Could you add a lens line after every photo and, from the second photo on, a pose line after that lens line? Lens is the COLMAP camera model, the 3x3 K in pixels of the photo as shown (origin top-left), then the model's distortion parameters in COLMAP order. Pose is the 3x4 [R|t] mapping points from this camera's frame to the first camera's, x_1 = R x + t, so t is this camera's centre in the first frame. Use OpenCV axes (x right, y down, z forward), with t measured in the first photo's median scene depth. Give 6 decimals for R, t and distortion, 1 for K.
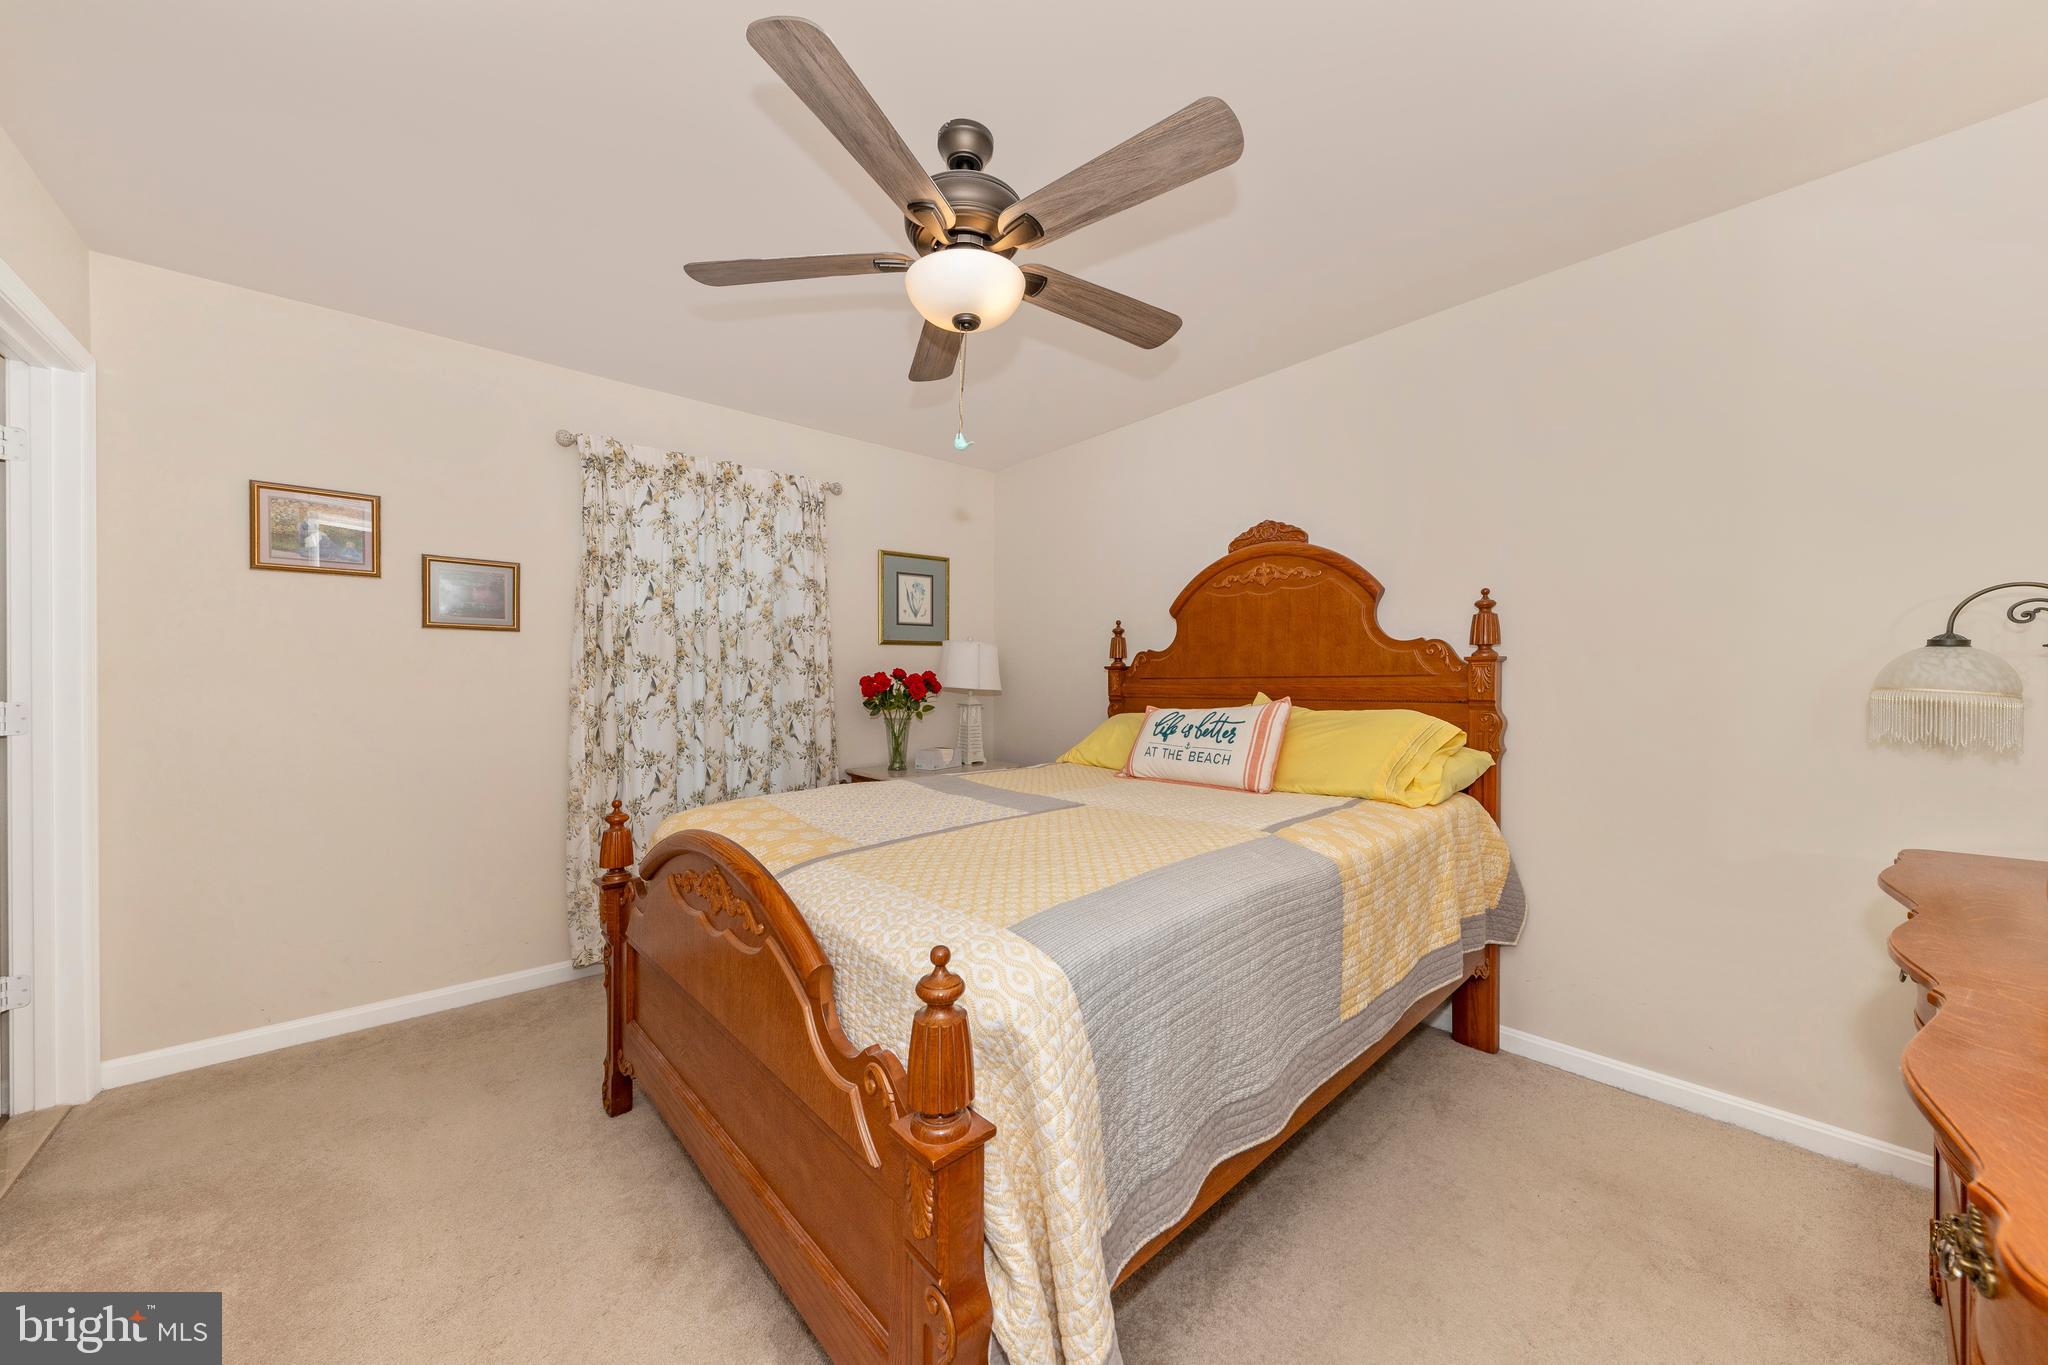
lens RADIAL K [[721.8, 0, 1031.3], [0, 721.8, 674.3], [0, 0, 1]] dist [0.026323, -0.006939]
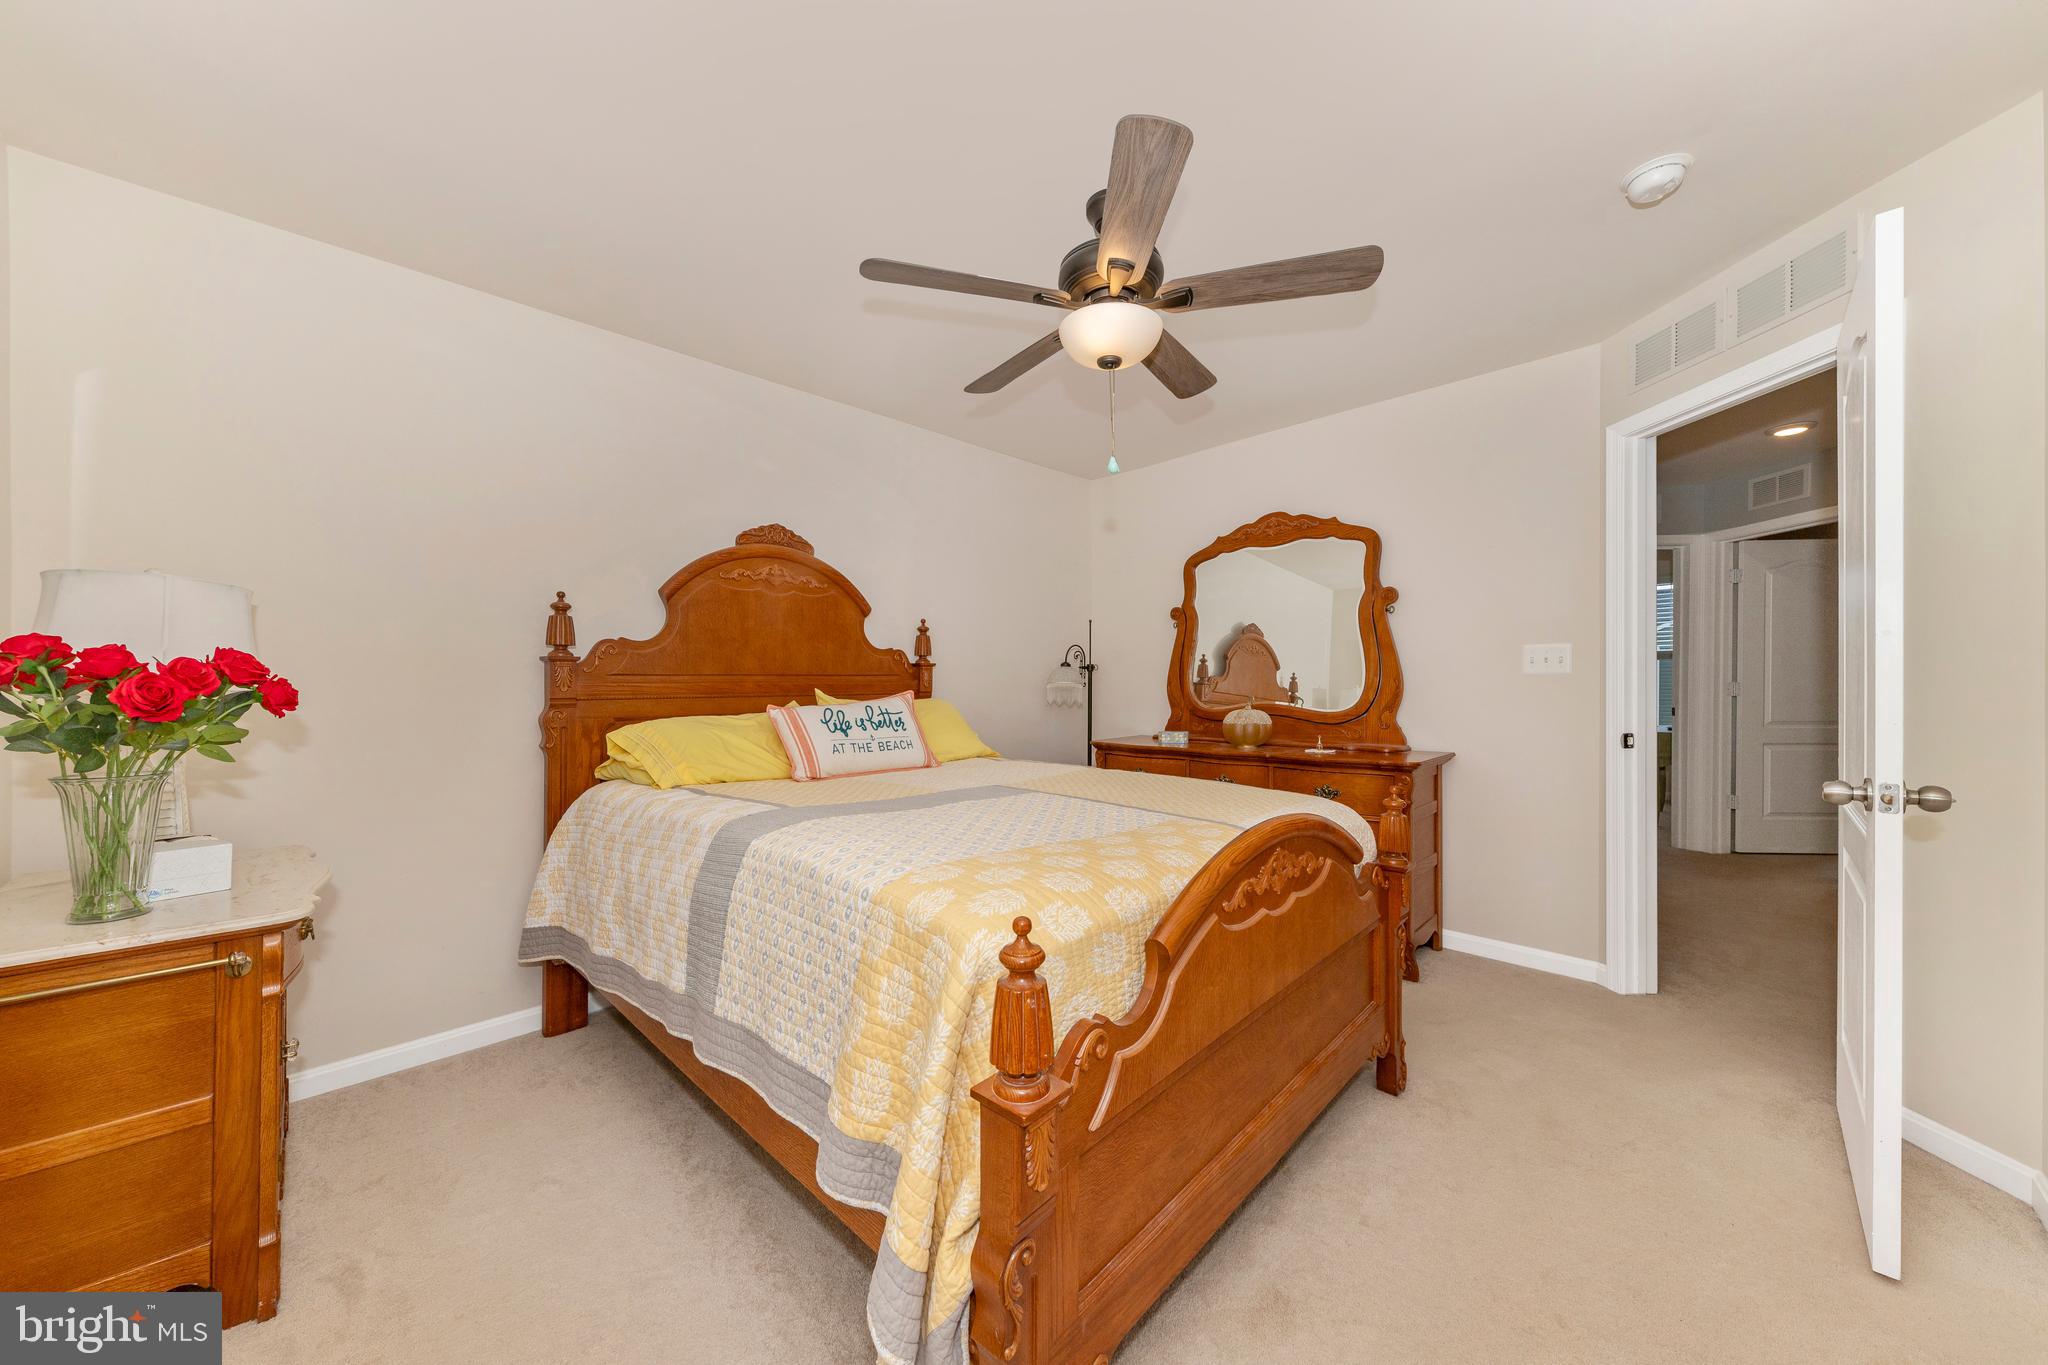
lens RADIAL K [[699.8, 0, 1015.2], [0, 699.8, 672.4], [0, 0, 1]] dist [0.002198, -0.000187]
pose [[-0.074713, 0.014750, 0.997096, -0.664921], [-0.006731, 0.999860, -0.015295, 0.013042], [-0.997182, -0.007854, -0.074604, 0.687589]]
